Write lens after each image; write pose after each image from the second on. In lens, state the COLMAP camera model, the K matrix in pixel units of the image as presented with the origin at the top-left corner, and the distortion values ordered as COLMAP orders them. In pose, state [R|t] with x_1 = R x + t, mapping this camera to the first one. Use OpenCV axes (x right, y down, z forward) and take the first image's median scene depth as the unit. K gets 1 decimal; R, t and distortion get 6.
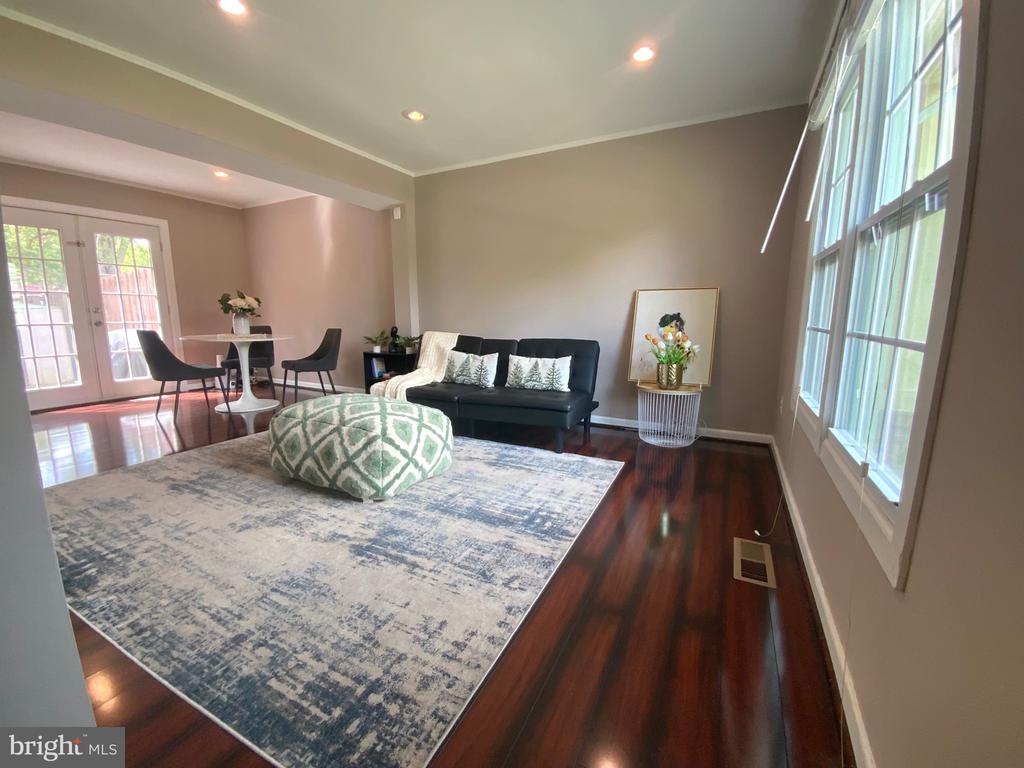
lens RADIAL K [[411.5, 0, 513.4], [0, 411.5, 385.7], [0, 0, 1]] dist [0.028546, -0.022919]
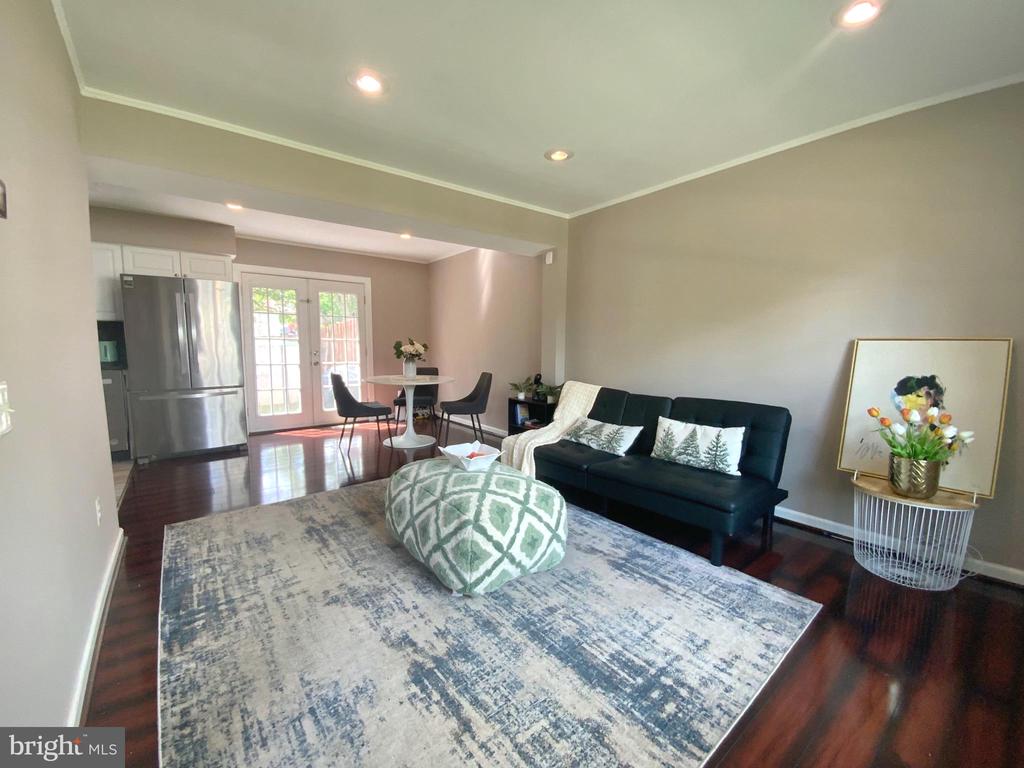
lens RADIAL K [[414.1, 0, 514.3], [0, 414.1, 384.9], [0, 0, 1]] dist [0.013649, -0.011930]
pose [[0.913935, 0.041330, -0.403750, 0.086951], [-0.070862, 0.995771, -0.058474, -0.107643], [0.399626, 0.082052, 0.912999, 0.201546]]
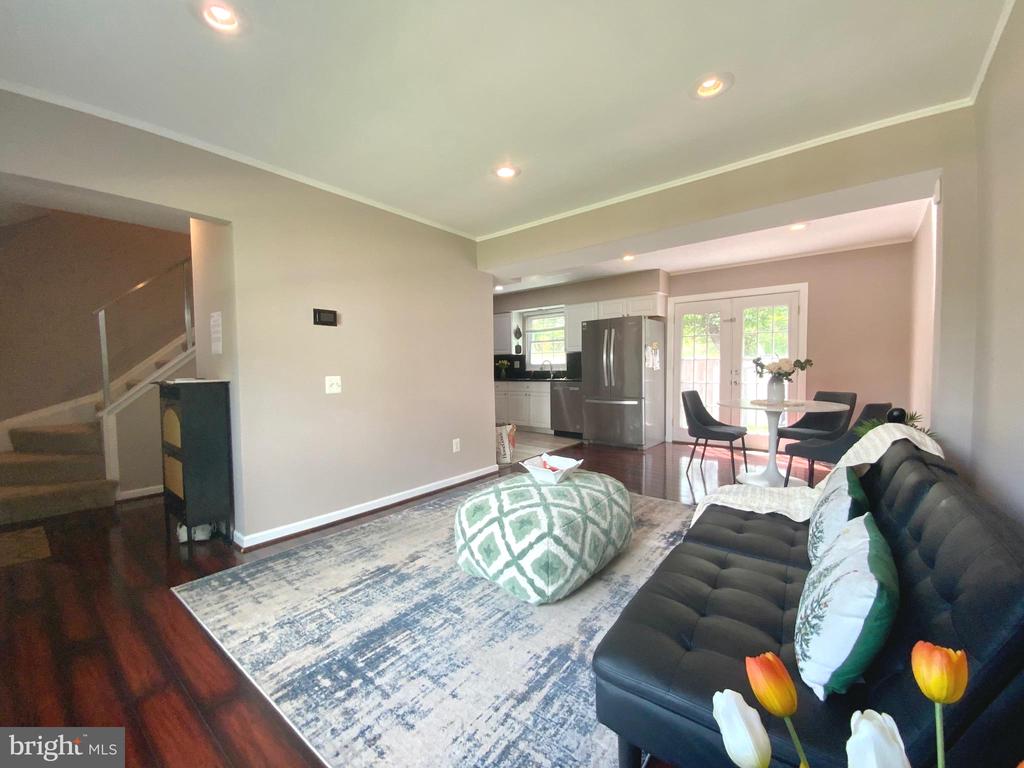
lens RADIAL K [[414.1, 0, 514.3], [0, 414.1, 384.9], [0, 0, 1]] dist [0.013649, -0.011930]
pose [[-0.199356, 0.037758, -0.979199, 0.611582], [-0.154832, 0.985491, 0.069523, -0.248965], [0.967618, 0.165472, -0.190618, 1.160051]]
